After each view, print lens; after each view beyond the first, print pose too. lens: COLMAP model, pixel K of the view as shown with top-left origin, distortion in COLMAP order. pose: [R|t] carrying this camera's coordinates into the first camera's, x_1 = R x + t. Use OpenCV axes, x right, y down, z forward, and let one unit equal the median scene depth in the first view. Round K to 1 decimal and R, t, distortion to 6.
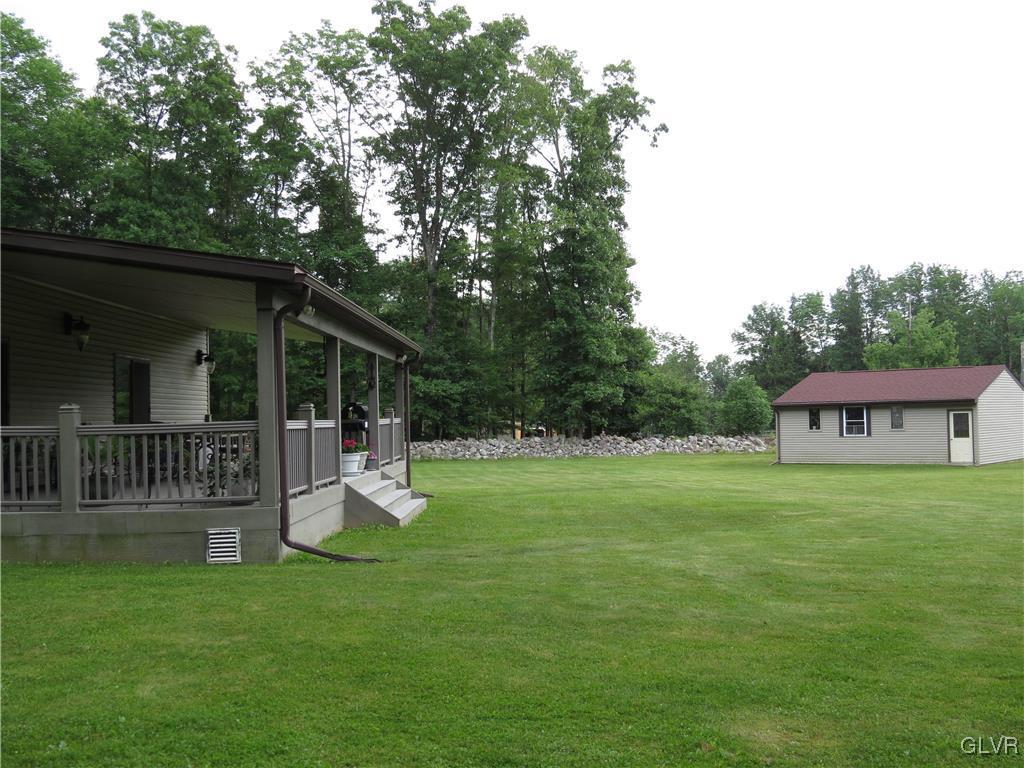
lens RADIAL K [[1182.3, 0, 512.0], [0, 1182.3, 384.0], [0, 0, 1]] dist [-0.035380, -0.017940]
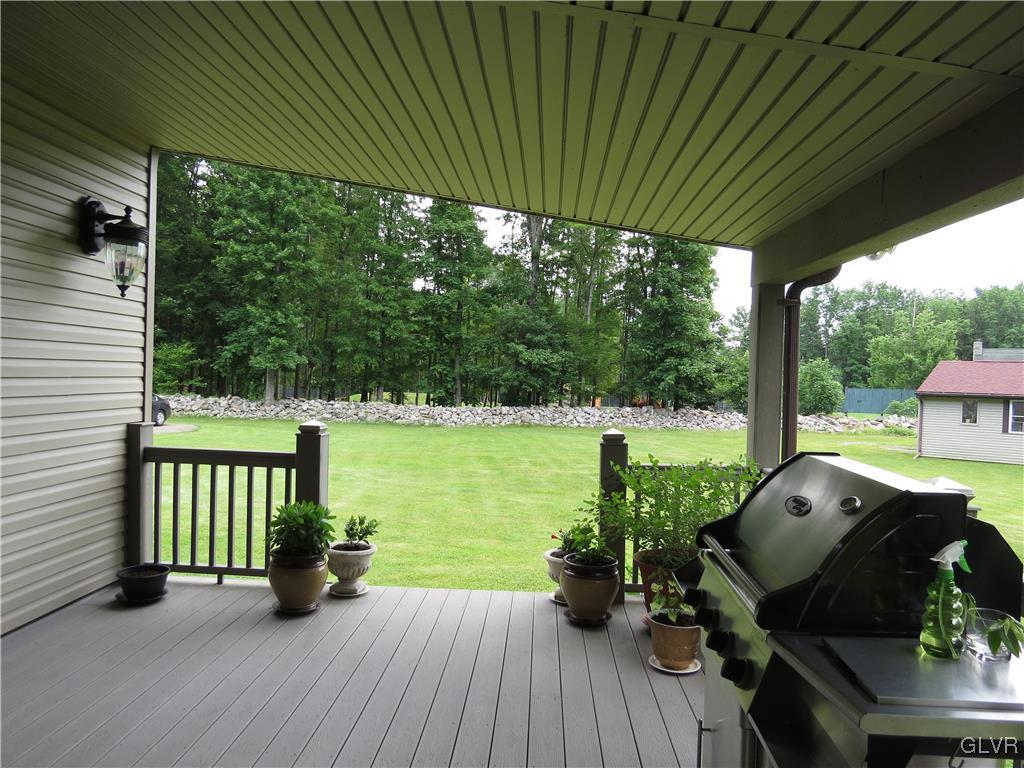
lens RADIAL K [[727.1, 0, 512.0], [0, 727.1, 384.0], [0, 0, 1]] dist [-0.023641, 0.001587]
pose [[0.998383, 0.048635, -0.029427, -0.066861], [-0.047370, 0.997982, 0.042275, 0.001139], [0.031423, -0.040813, 0.998673, 0.349903]]
